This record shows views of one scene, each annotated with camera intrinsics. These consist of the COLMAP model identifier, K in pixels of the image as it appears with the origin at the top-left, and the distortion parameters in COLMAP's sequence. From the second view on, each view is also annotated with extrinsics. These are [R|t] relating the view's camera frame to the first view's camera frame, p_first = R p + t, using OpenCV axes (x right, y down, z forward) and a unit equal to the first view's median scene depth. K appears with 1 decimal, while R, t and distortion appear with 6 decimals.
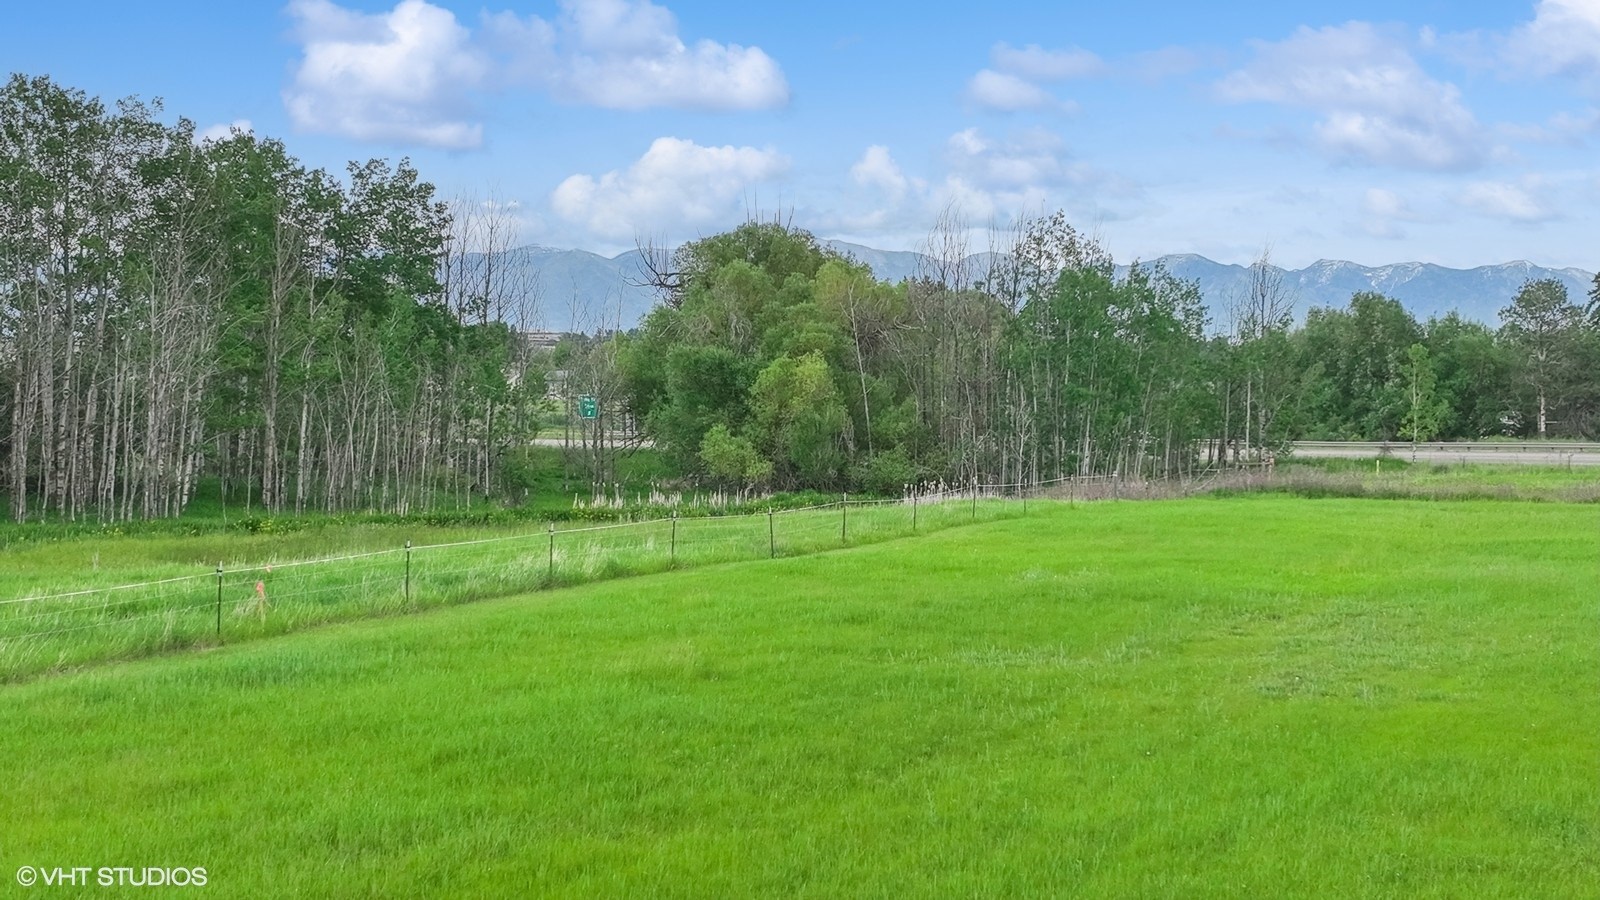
lens RADIAL K [[2458.9, 0, 831.5], [0, 2458.9, 448.2], [0, 0, 1]] dist [0.006159, -0.018362]
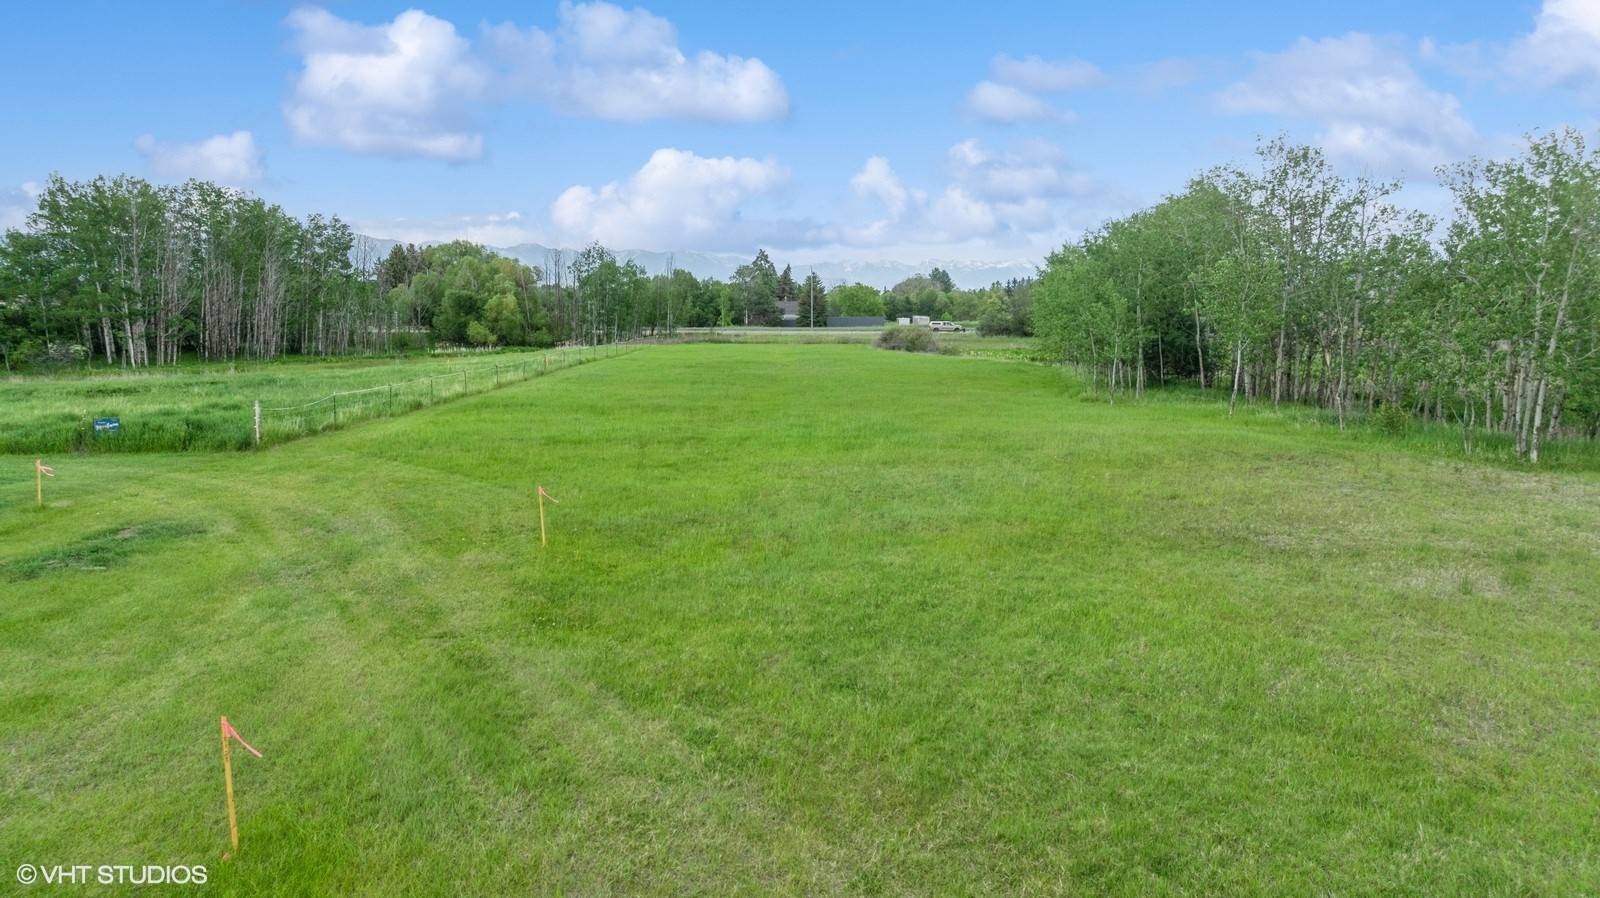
lens RADIAL K [[1135.3, 0, 800.0], [0, 1135.3, 449.0], [0, 0, 1]] dist [-0.010046, 0.001103]
pose [[0.930938, -0.045789, 0.362296, -0.157973], [0.009406, 0.994785, 0.101558, 0.006034], [-0.365057, -0.091136, 0.926514, -0.238579]]
